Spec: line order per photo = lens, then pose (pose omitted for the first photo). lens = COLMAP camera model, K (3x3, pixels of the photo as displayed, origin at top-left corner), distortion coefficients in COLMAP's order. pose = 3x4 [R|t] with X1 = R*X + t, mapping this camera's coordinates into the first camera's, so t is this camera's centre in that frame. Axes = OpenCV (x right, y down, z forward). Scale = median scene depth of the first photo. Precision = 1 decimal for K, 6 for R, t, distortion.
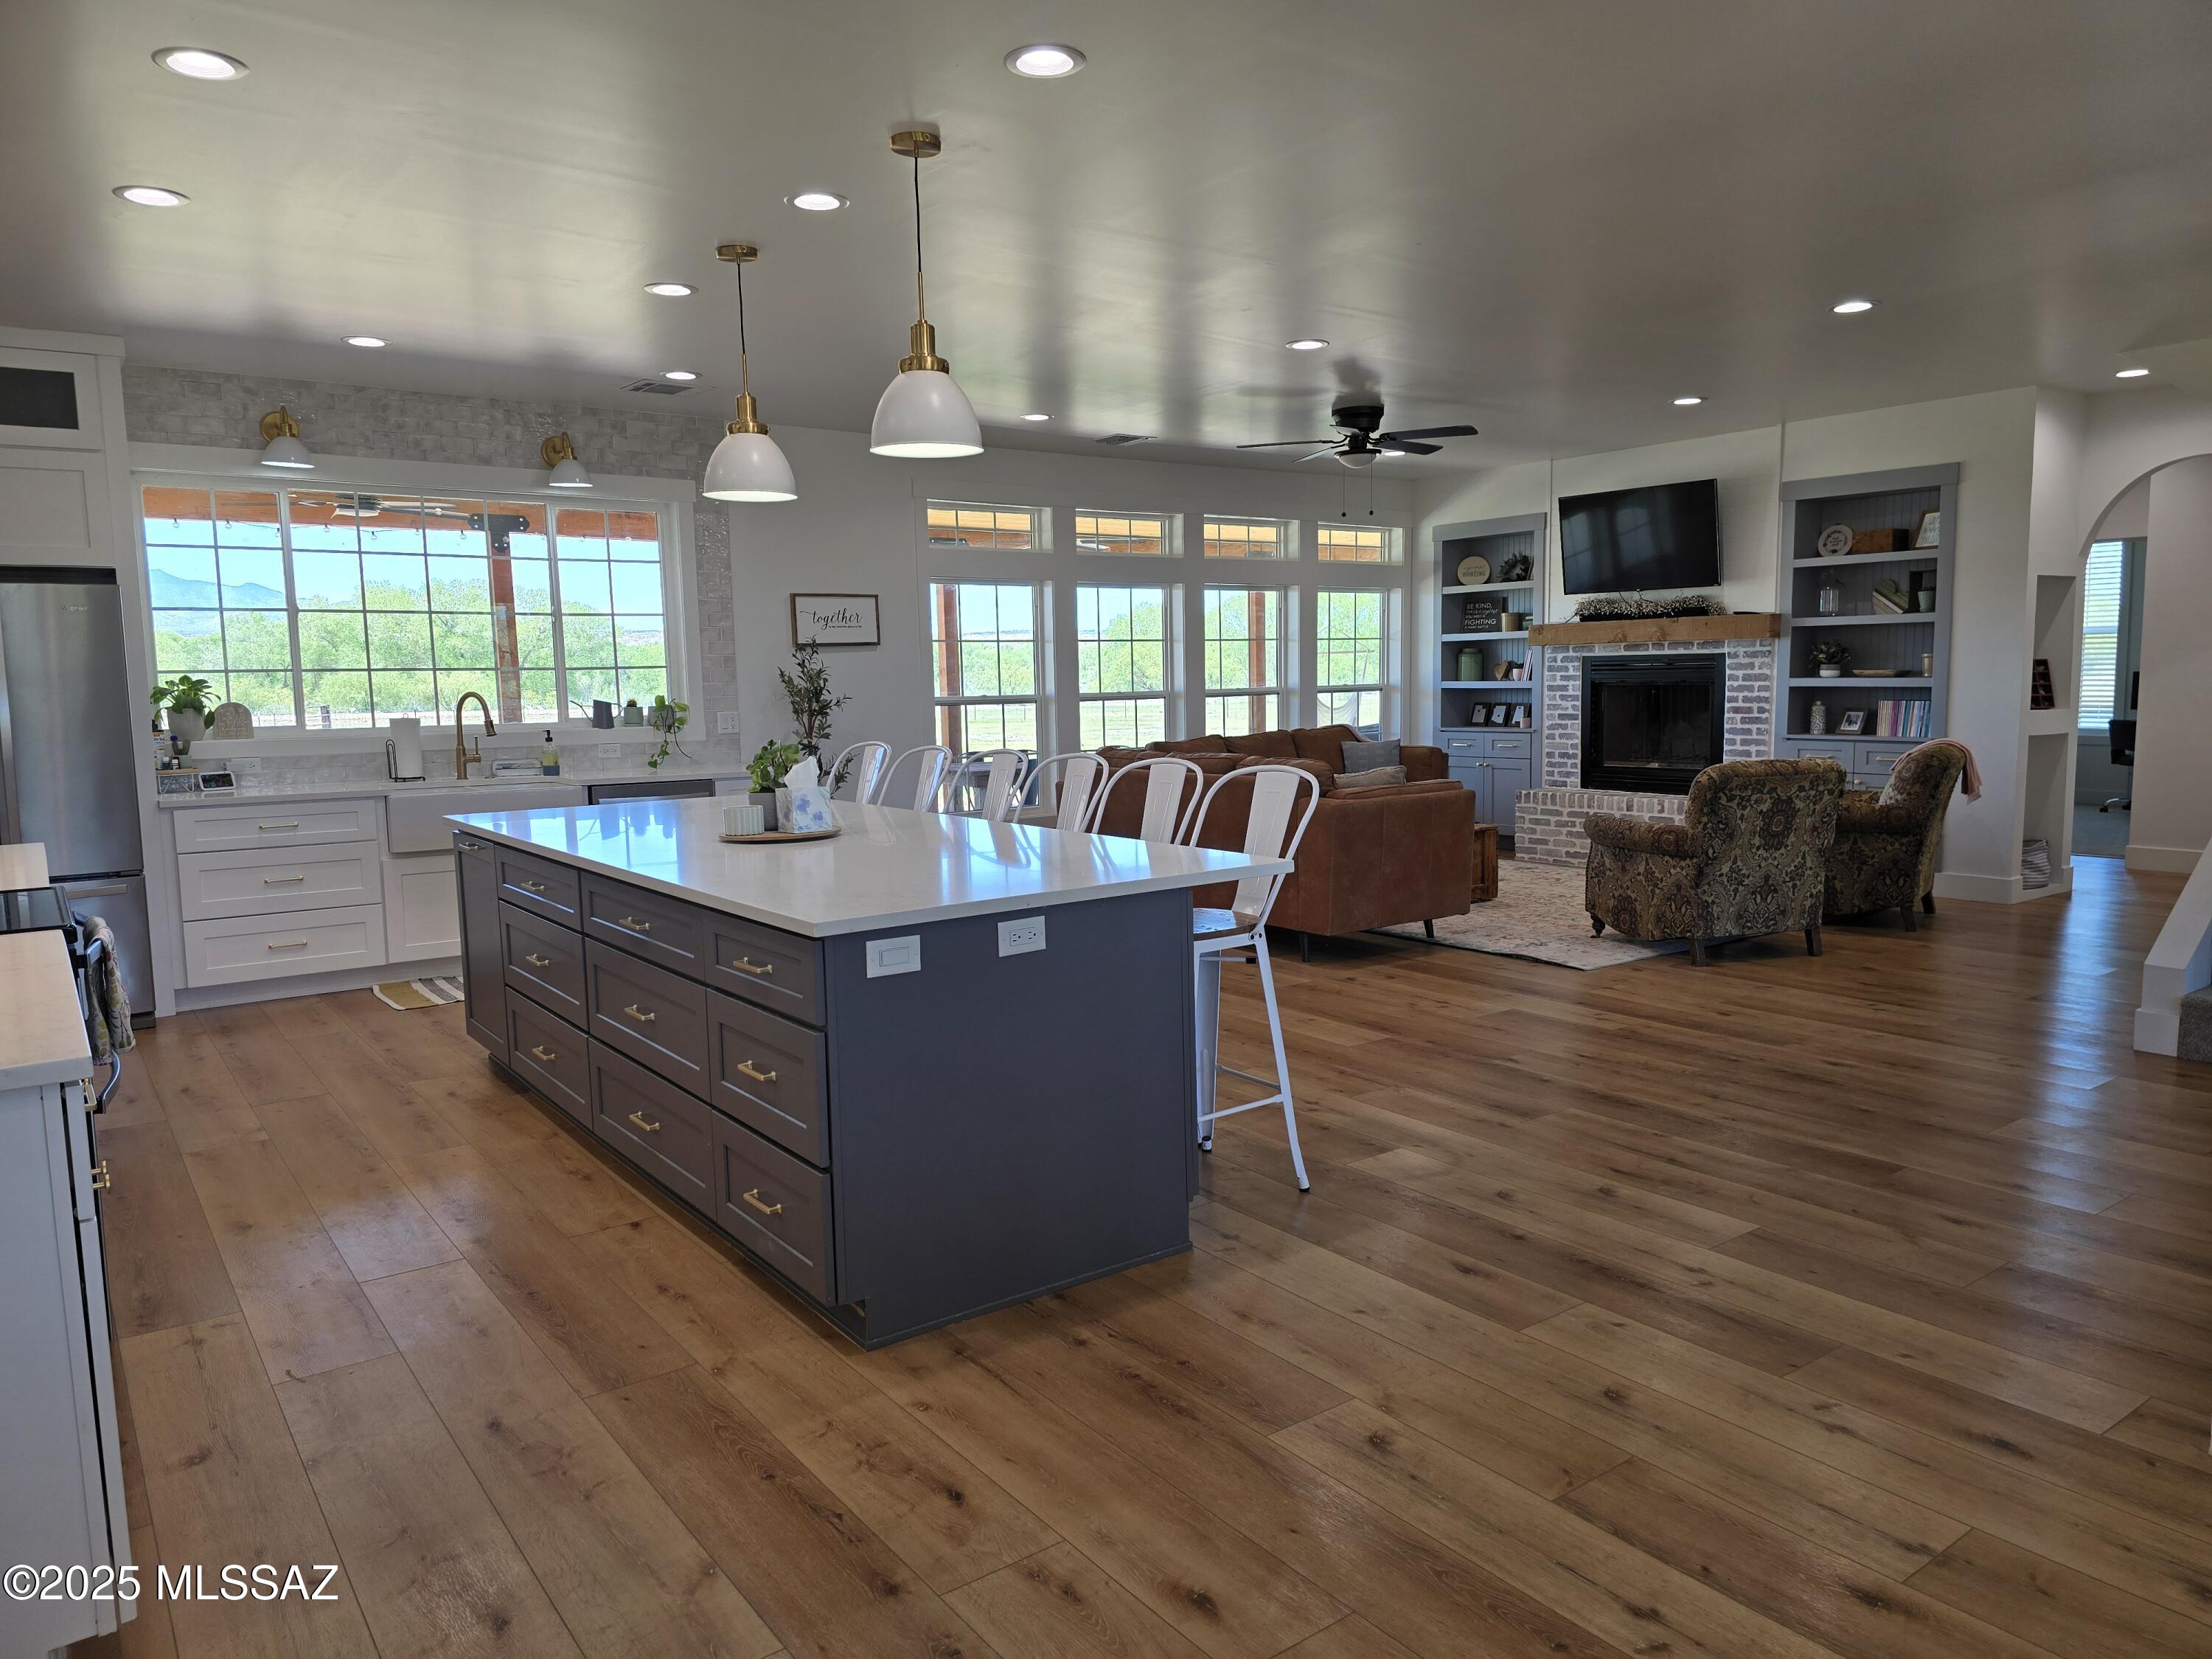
lens RADIAL K [[1498.2, 0, 1106.3], [0, 1498.2, 832.0], [0, 0, 1]] dist [0.047666, -0.010916]
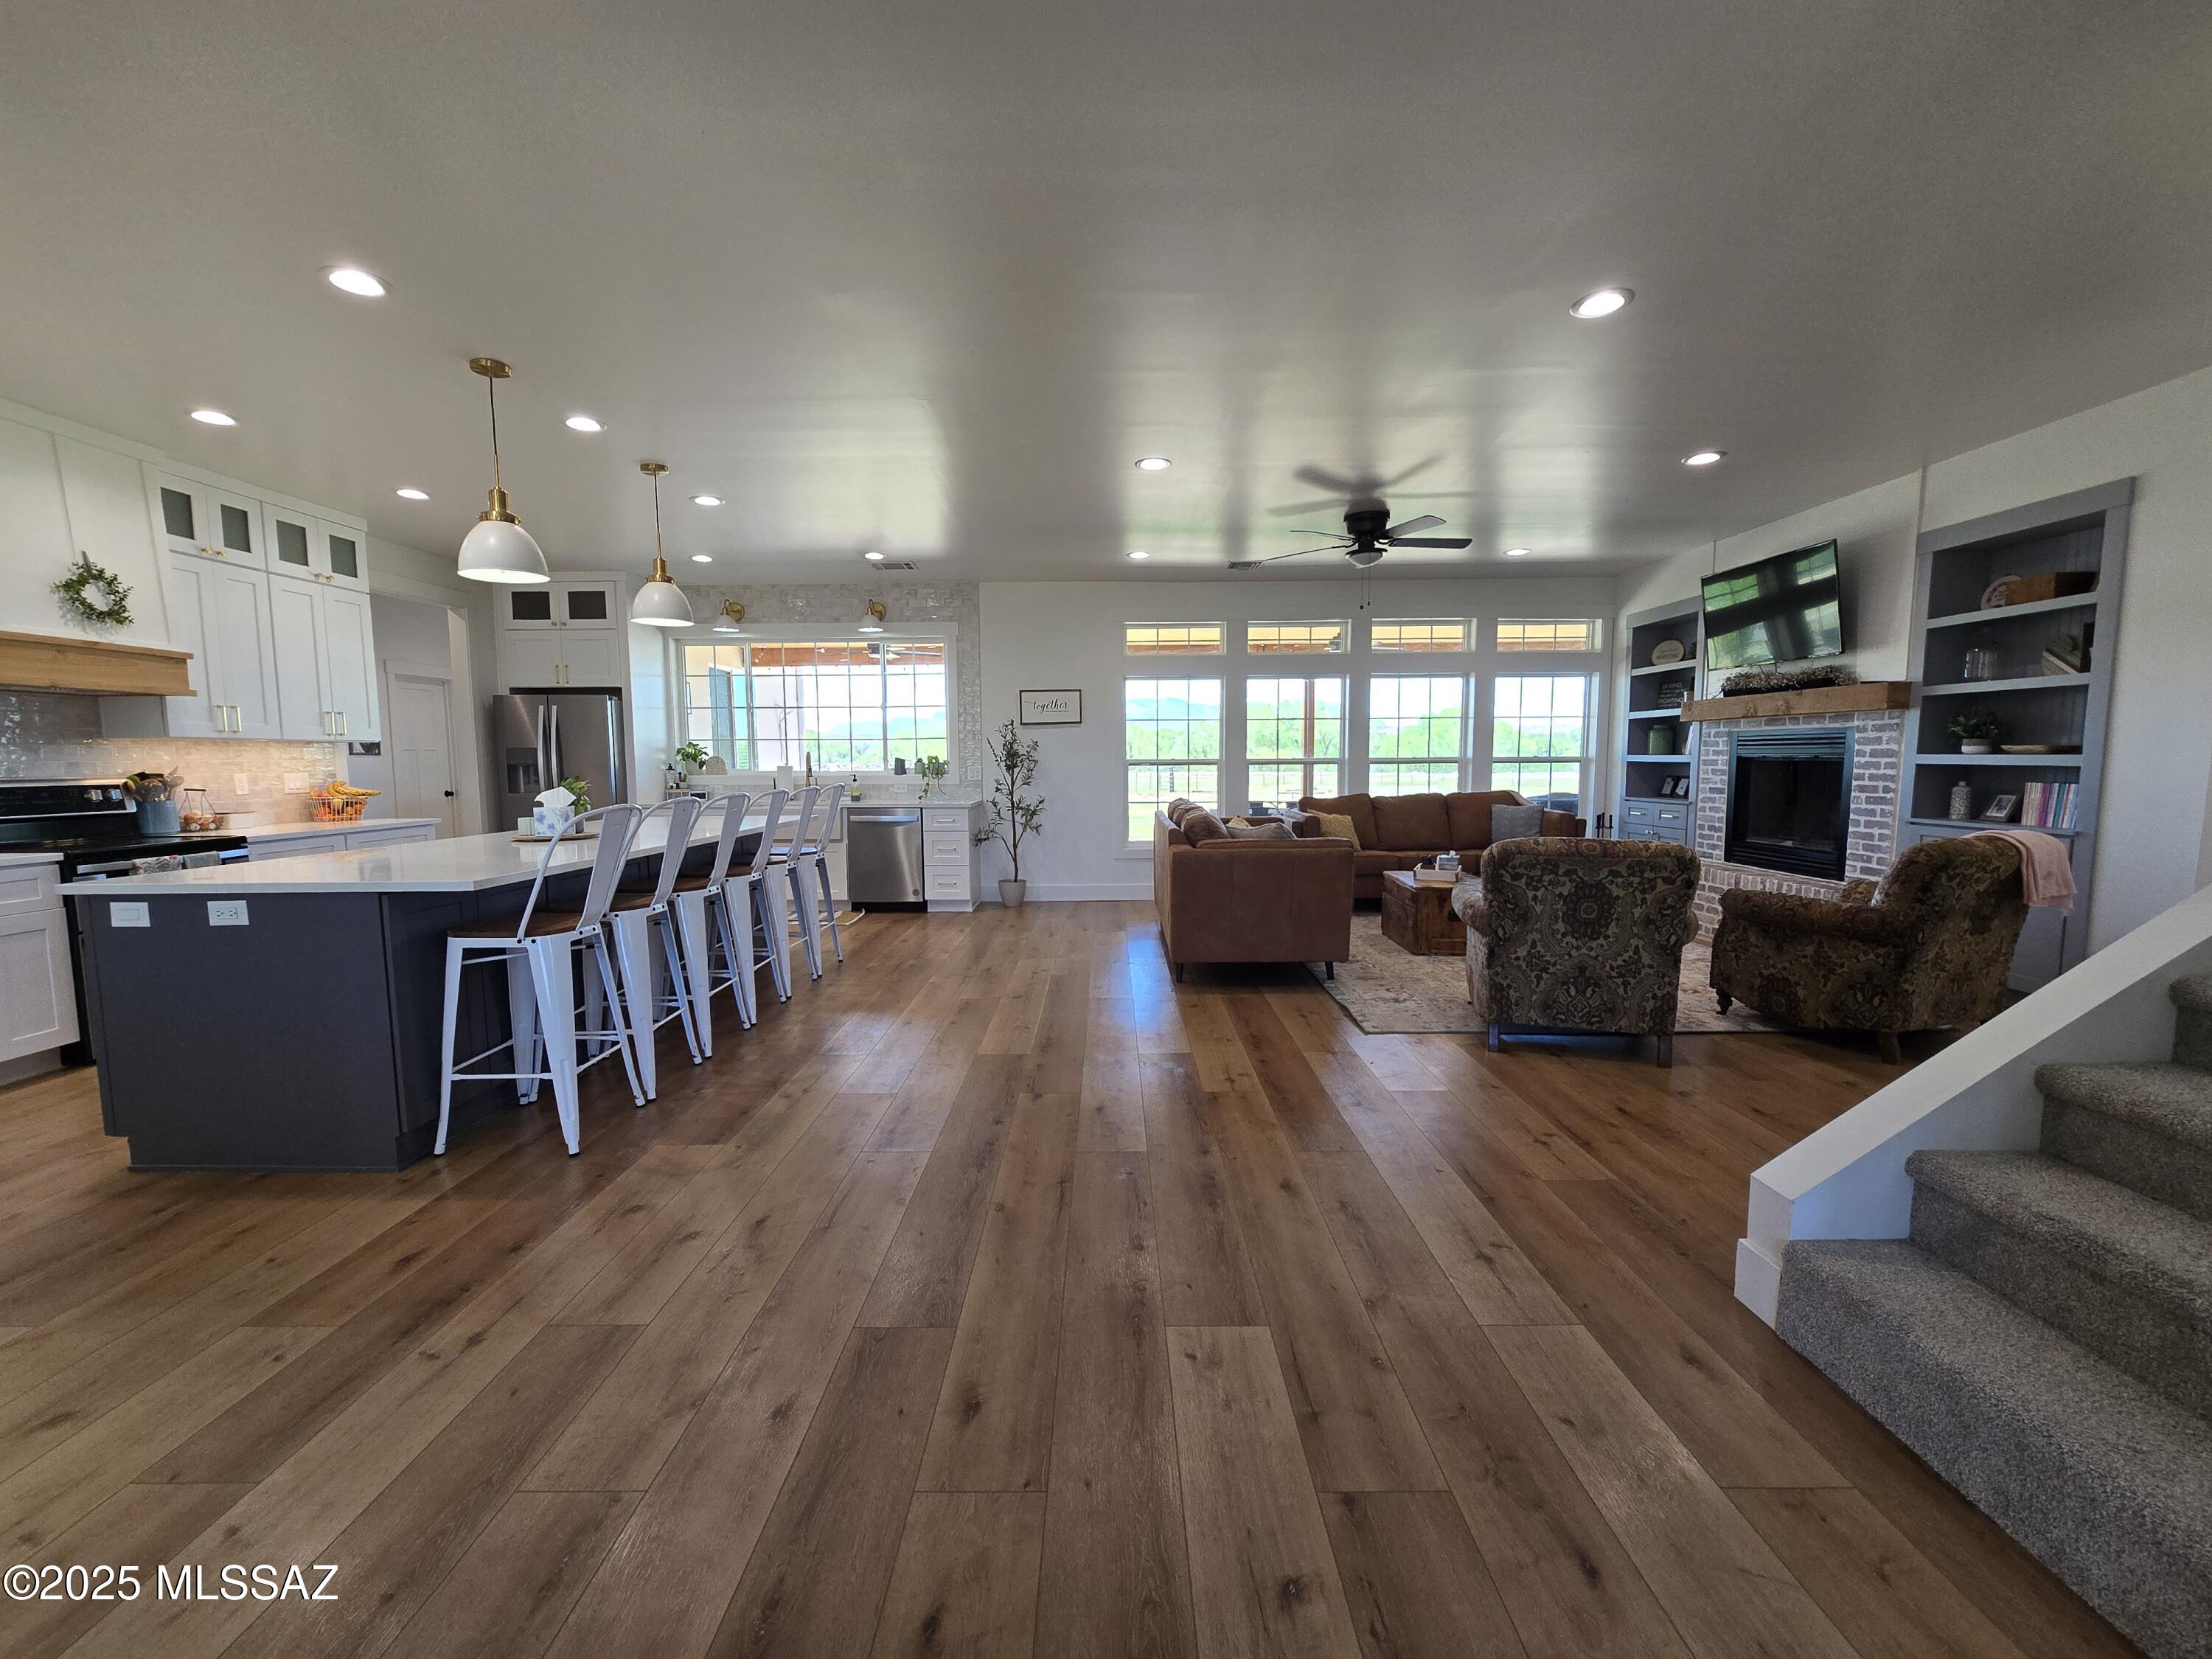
lens RADIAL K [[909.0, 0, 1101.5], [0, 909.0, 839.8], [0, 0, 1]] dist [-0.003595, 0.002539]
pose [[0.796269, 0.067885, -0.601122, 0.395099], [-0.073034, 0.997203, 0.015872, -0.025641], [0.600518, 0.031264, 0.799000, 0.292899]]
